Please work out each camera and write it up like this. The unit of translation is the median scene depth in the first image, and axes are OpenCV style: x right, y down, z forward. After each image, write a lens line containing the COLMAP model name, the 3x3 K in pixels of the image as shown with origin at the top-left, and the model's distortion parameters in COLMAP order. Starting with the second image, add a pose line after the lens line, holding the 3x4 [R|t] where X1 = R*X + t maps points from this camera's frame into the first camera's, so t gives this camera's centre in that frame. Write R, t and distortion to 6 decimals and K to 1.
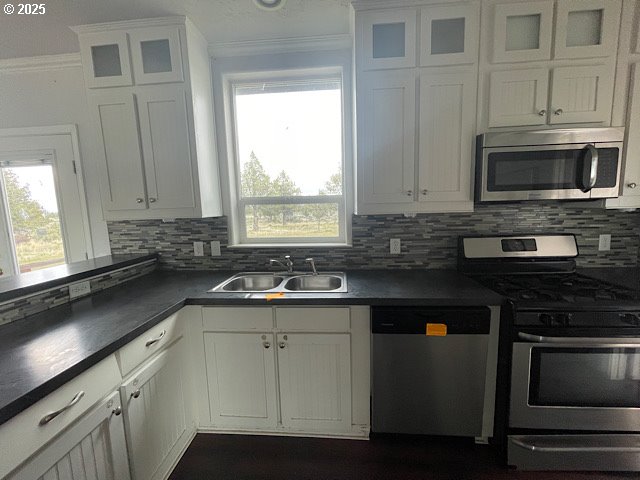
lens RADIAL K [[258.7, 0, 319.5], [0, 258.7, 237.8], [0, 0, 1]] dist [-0.004071, -0.000410]
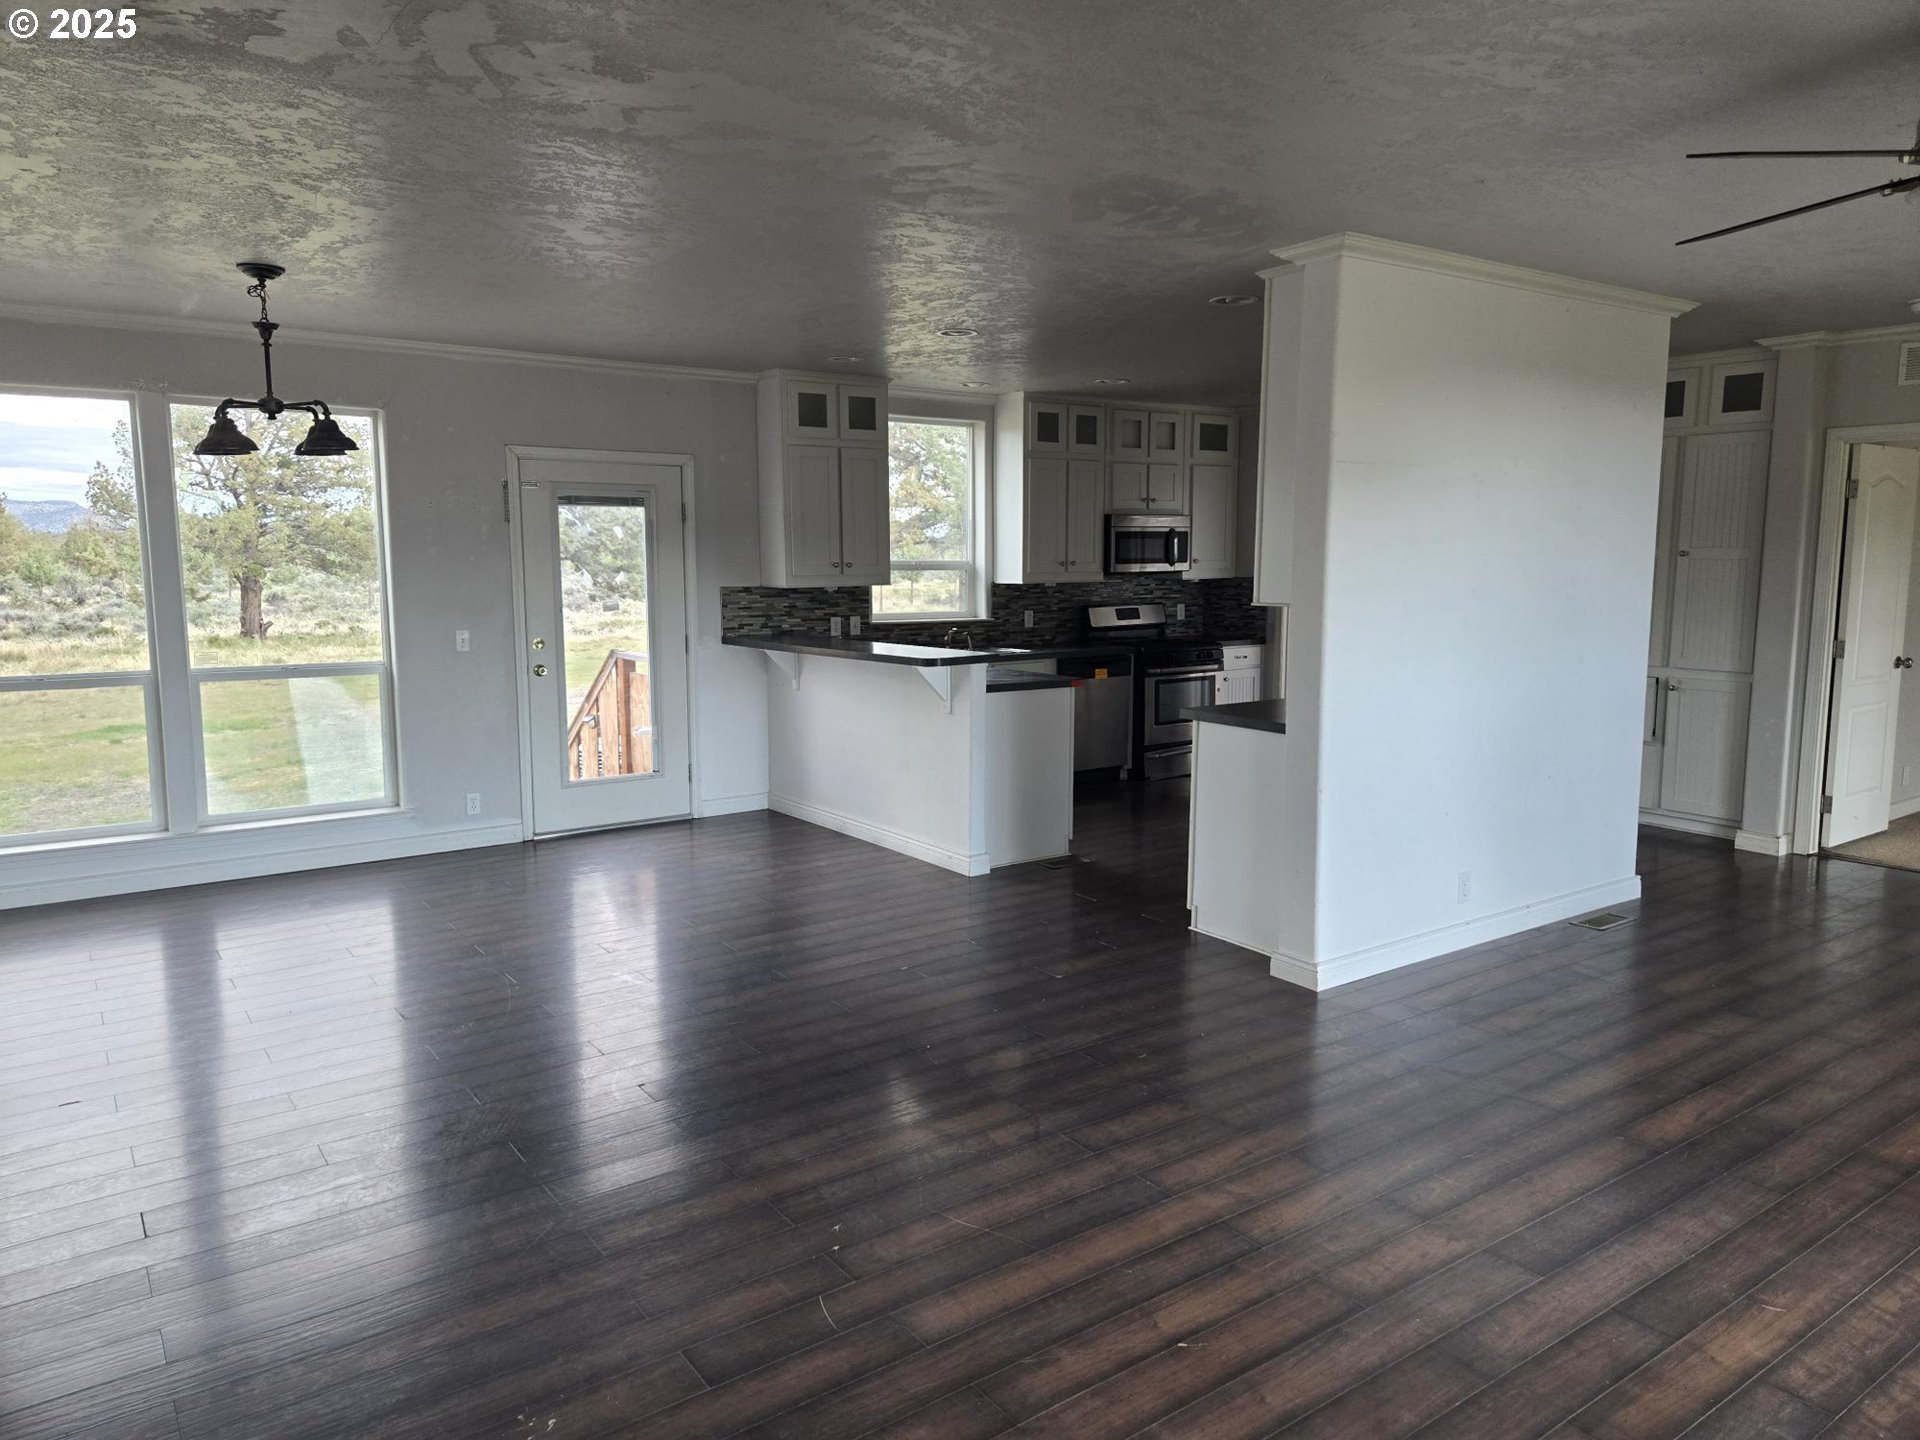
lens RADIAL K [[1260.9, 0, 938.8], [0, 1260.9, 709.8], [0, 0, 1]] dist [0.052717, -0.047373]
pose [[0.774959, -0.053496, 0.629743, -2.895115], [0.058305, 0.998214, 0.013047, 0.287944], [-0.629316, 0.026606, 0.776694, -2.345469]]
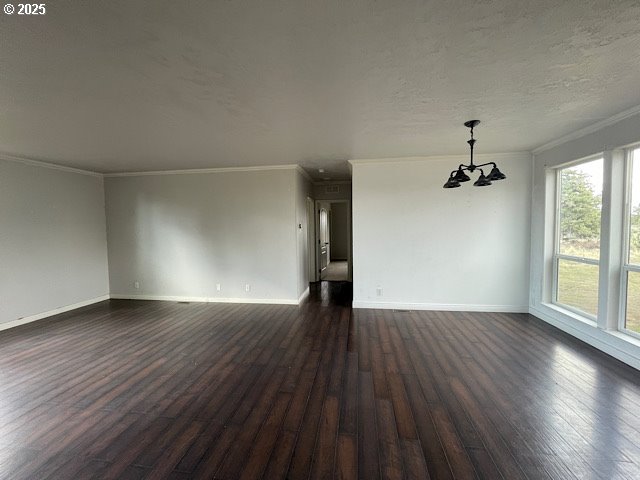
lens RADIAL K [[258.7, 0, 319.5], [0, 258.7, 237.8], [0, 0, 1]] dist [-0.004071, -0.000410]
pose [[-0.071238, 0.074648, -0.994662, -0.716005], [-0.104037, 0.991201, 0.081840, 0.034995], [0.992019, 0.109312, -0.062845, -0.350936]]
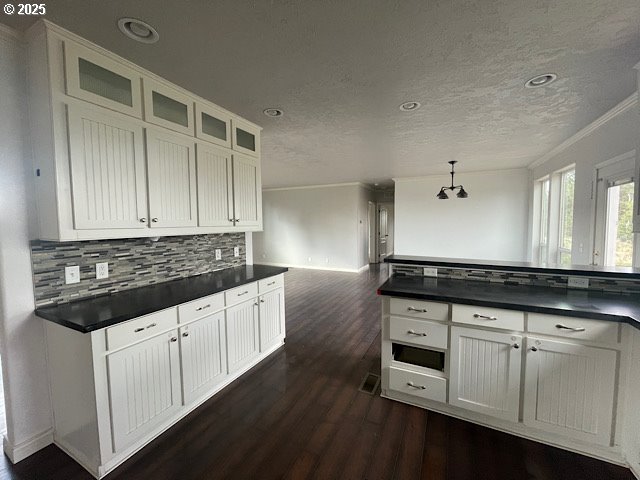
lens RADIAL K [[258.7, 0, 319.5], [0, 258.7, 237.8], [0, 0, 1]] dist [-0.004071, -0.000410]
pose [[-0.377657, 0.084924, -0.922043, 0.622339], [-0.093013, 0.987269, 0.129029, -0.060566], [0.921262, 0.134491, -0.364950, 0.179165]]
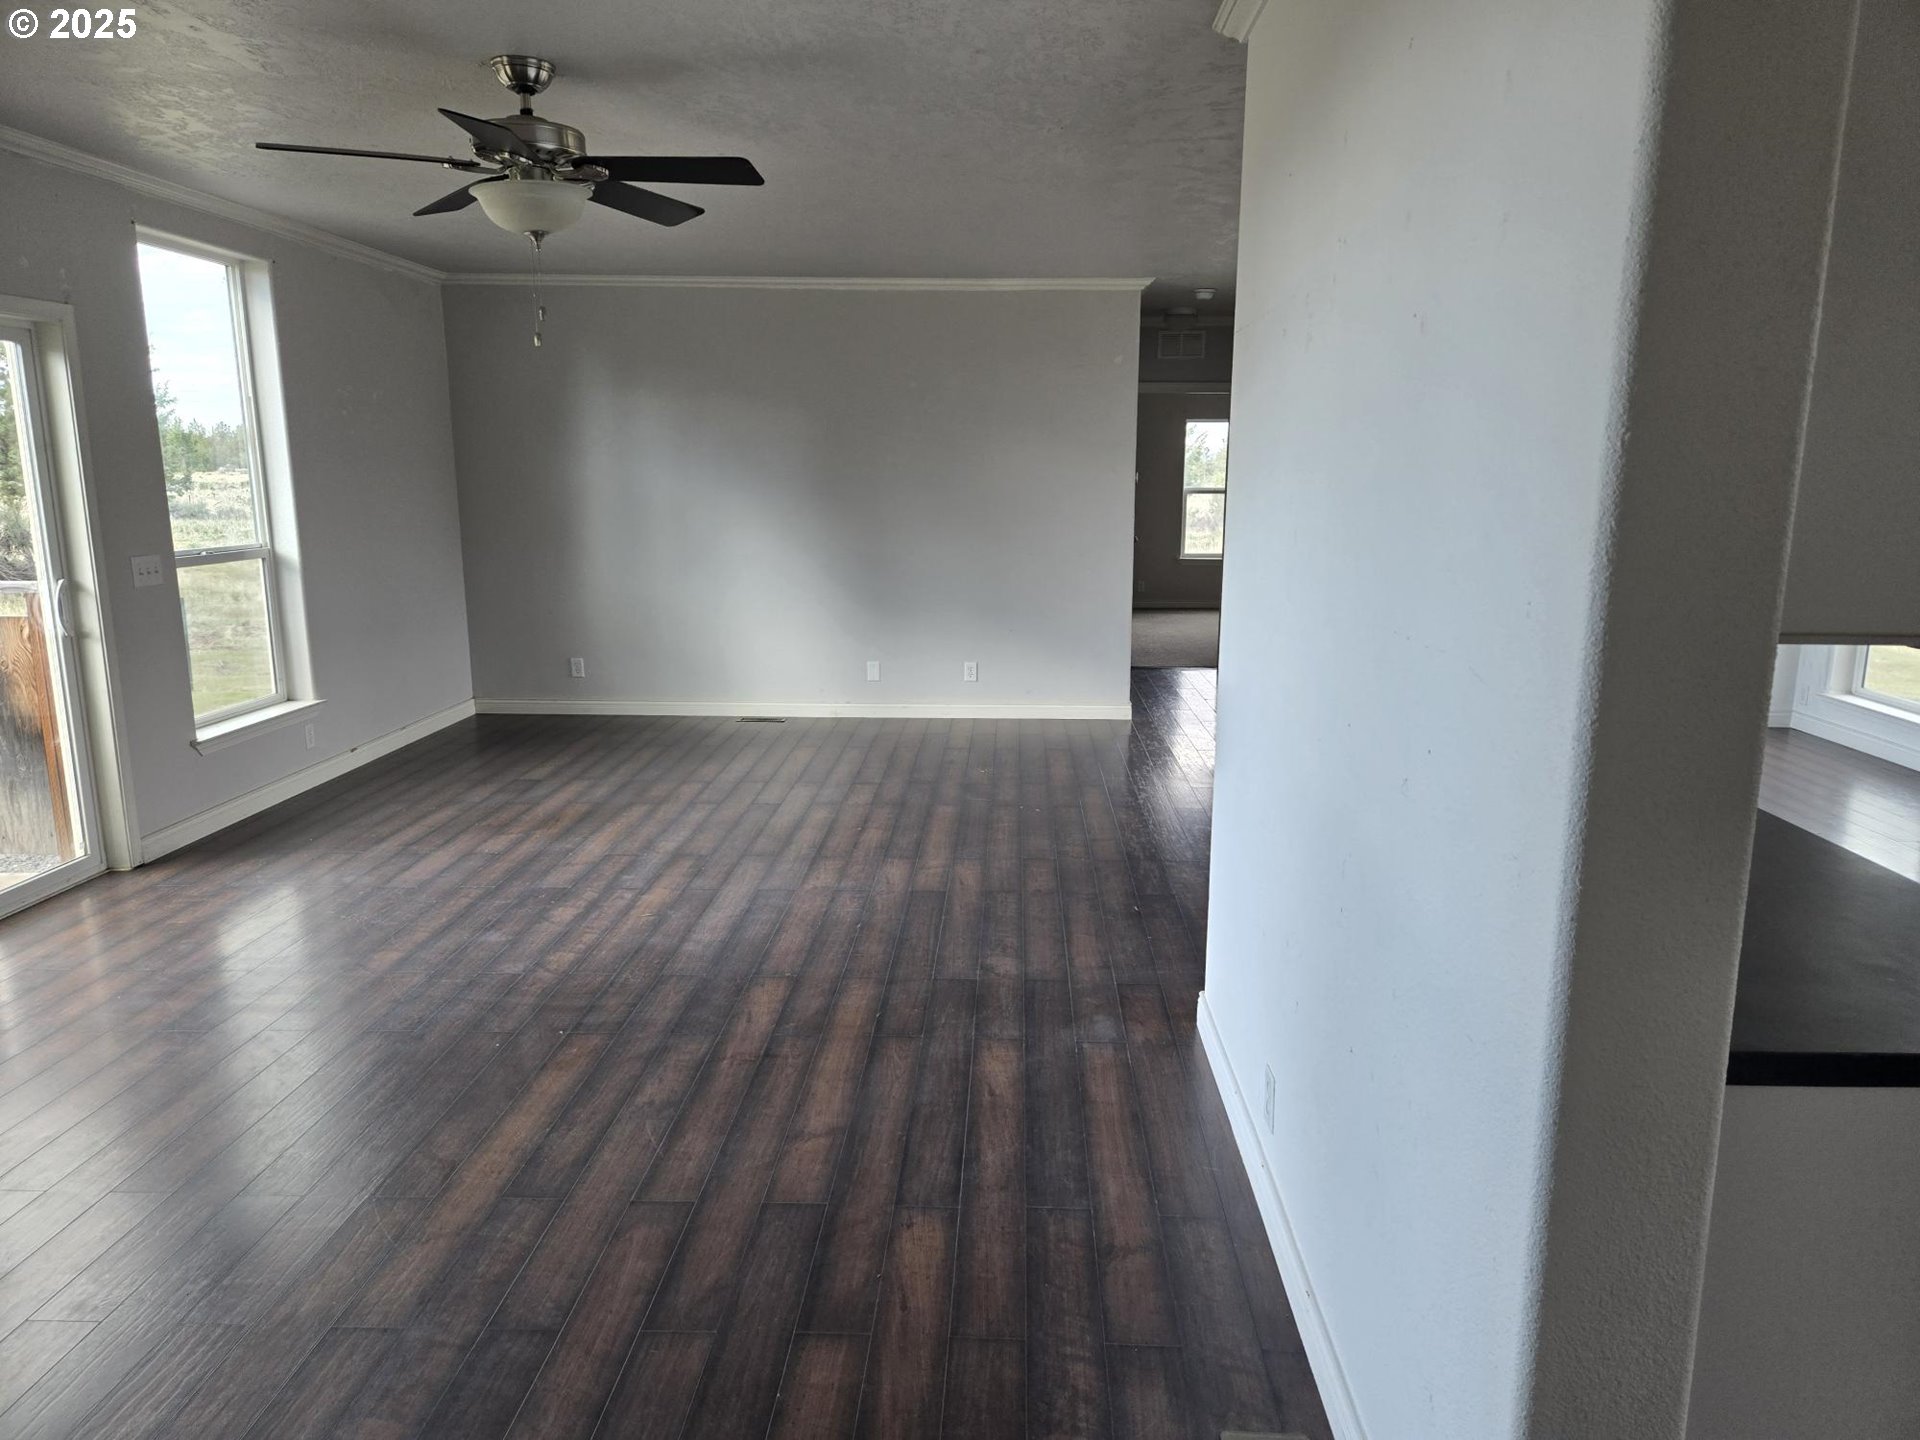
lens RADIAL K [[1285.3, 0, 970.8], [0, 1285.3, 719.9], [0, 0, 1]] dist [0.055177, -0.002835]
pose [[0.044537, 0.218177, -0.974892, 0.855554], [-0.124892, 0.969421, 0.211247, 0.098065], [0.991170, 0.112348, 0.070424, -1.447779]]
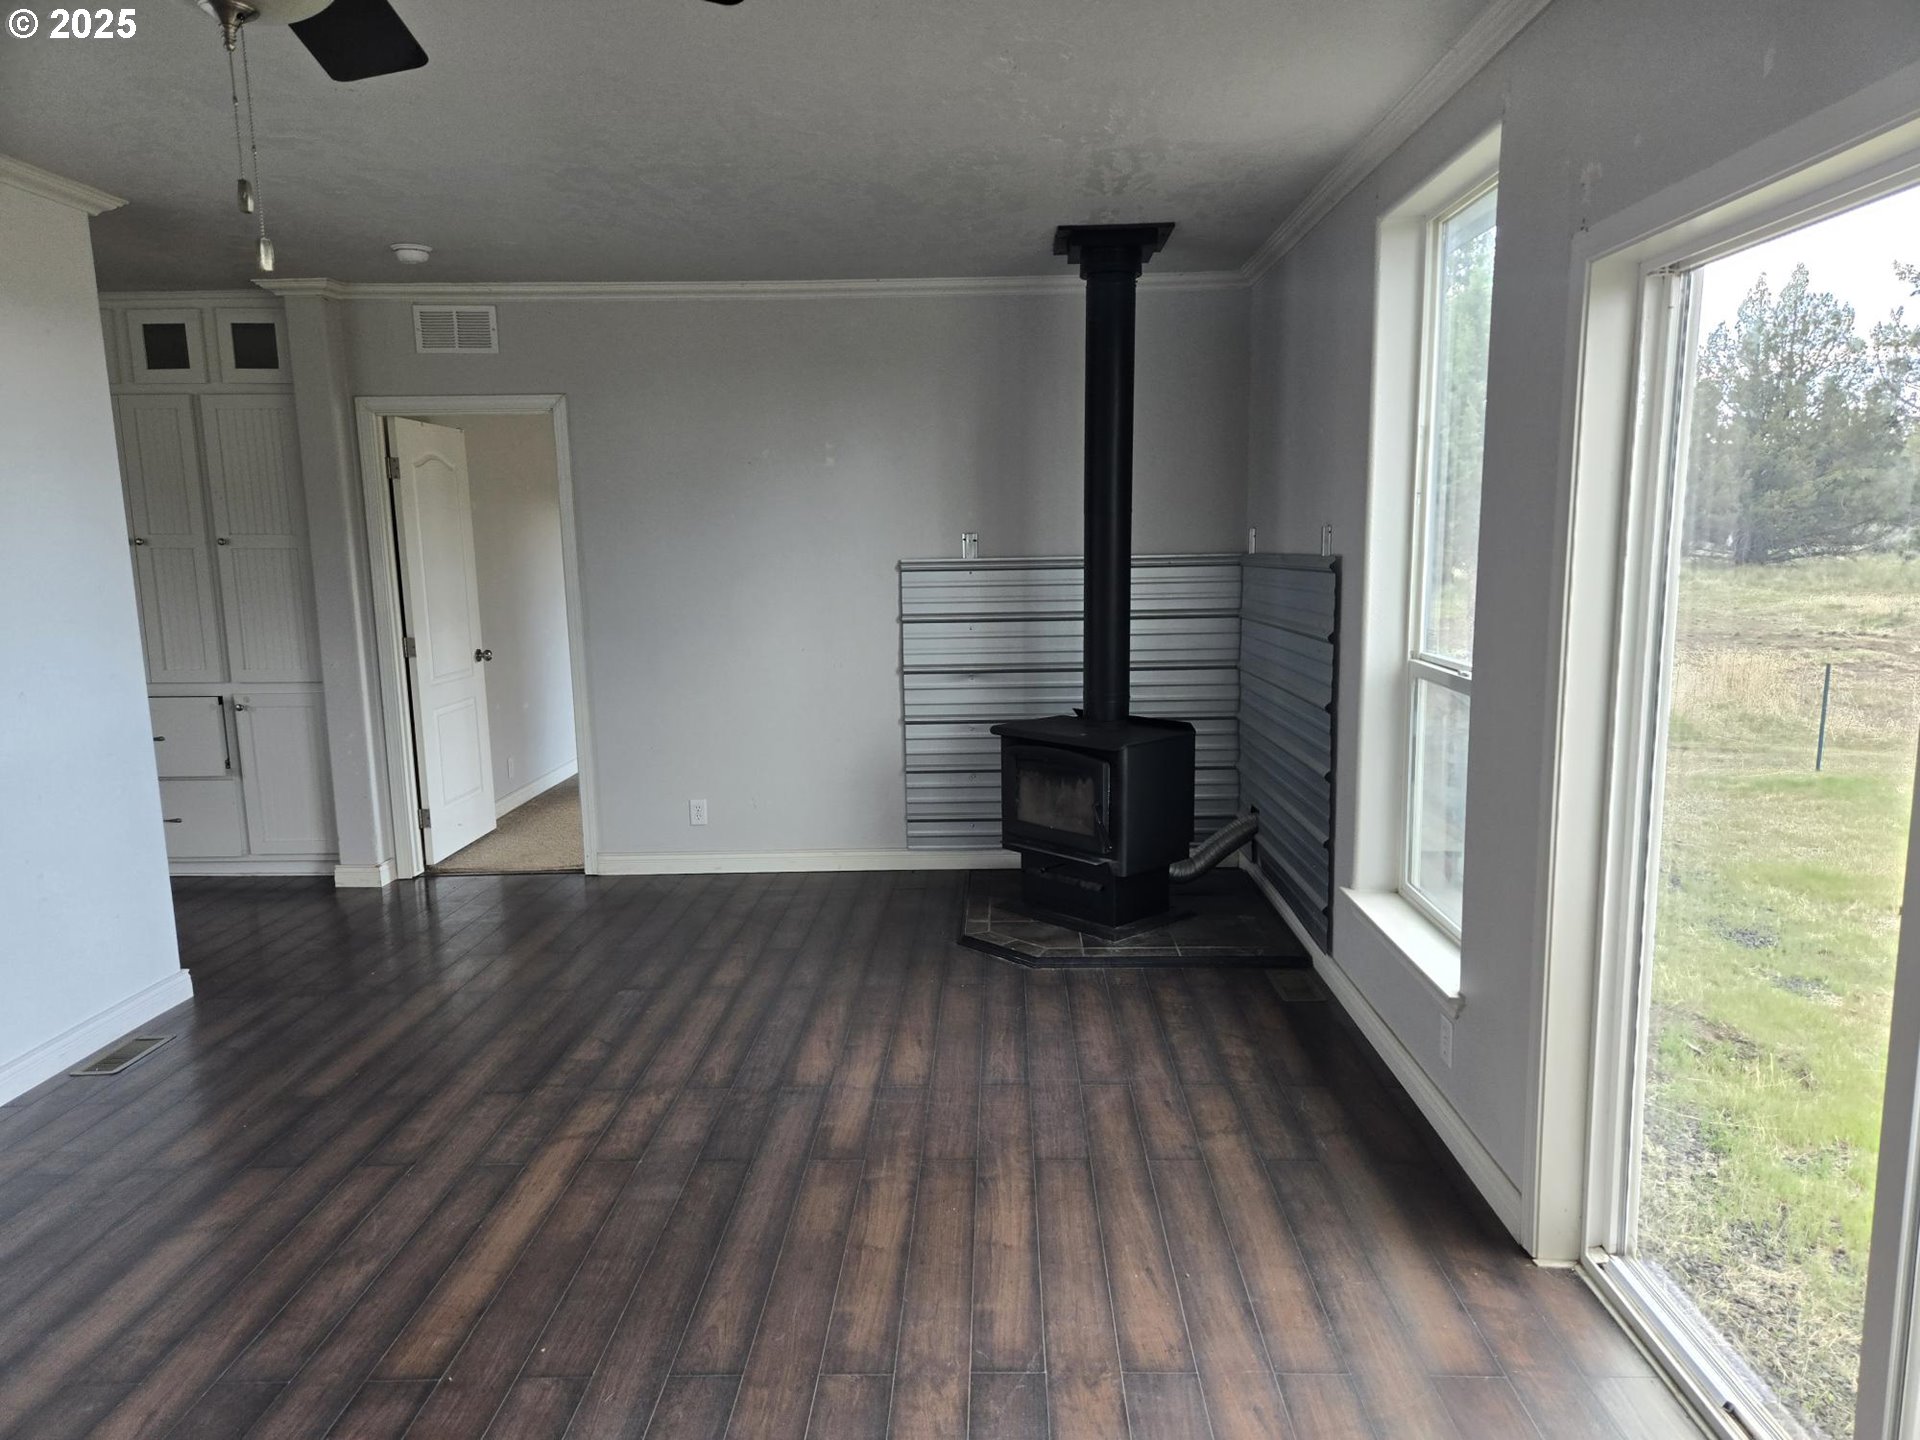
lens RADIAL K [[1275.9, 0, 999.6], [0, 1275.9, 700.0], [0, 0, 1]] dist [0.042211, -0.038603]
pose [[-0.083051, -0.101381, 0.991375, -2.082925], [0.132672, 0.984831, 0.111827, 0.278434], [-0.987674, 0.140815, -0.068341, -2.375350]]
